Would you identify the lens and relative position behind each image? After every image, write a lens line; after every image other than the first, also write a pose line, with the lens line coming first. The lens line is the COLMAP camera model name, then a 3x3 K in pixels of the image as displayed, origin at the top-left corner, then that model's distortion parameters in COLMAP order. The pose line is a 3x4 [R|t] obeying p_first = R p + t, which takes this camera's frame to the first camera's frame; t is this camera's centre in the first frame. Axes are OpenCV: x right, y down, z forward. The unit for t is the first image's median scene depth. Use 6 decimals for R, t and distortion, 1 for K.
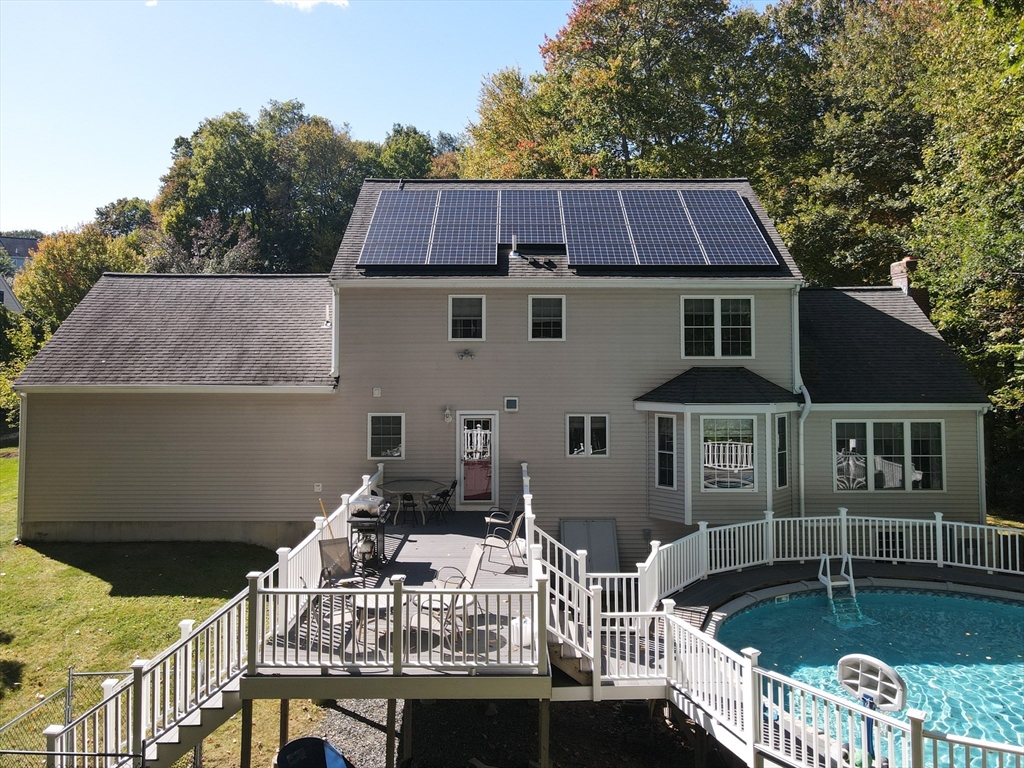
lens RADIAL K [[730.2, 0, 512.0], [0, 730.2, 384.0], [0, 0, 1]] dist [0.008040, 0.006781]
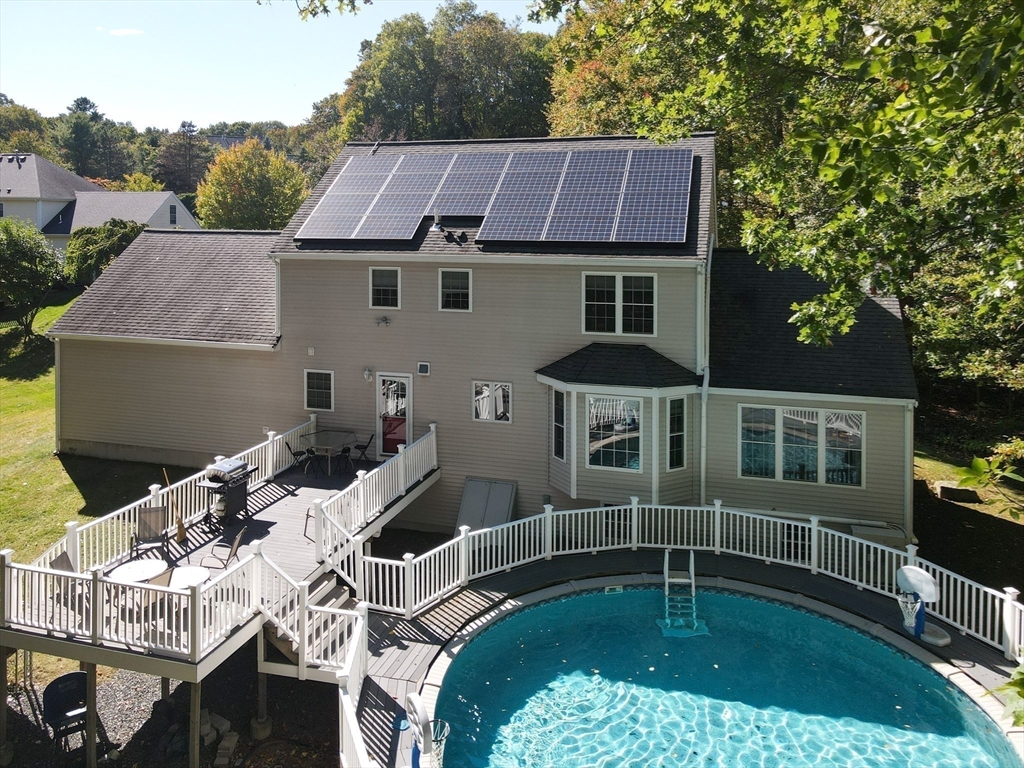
lens RADIAL K [[732.5, 0, 511.7], [0, 732.5, 302.1], [0, 0, 1]] dist [0.000572, 0.003042]
pose [[0.963834, 0.036415, -0.264003, 0.405365], [-0.022296, 0.998166, 0.056283, -0.133812], [0.265568, -0.048361, 0.962878, -0.002197]]
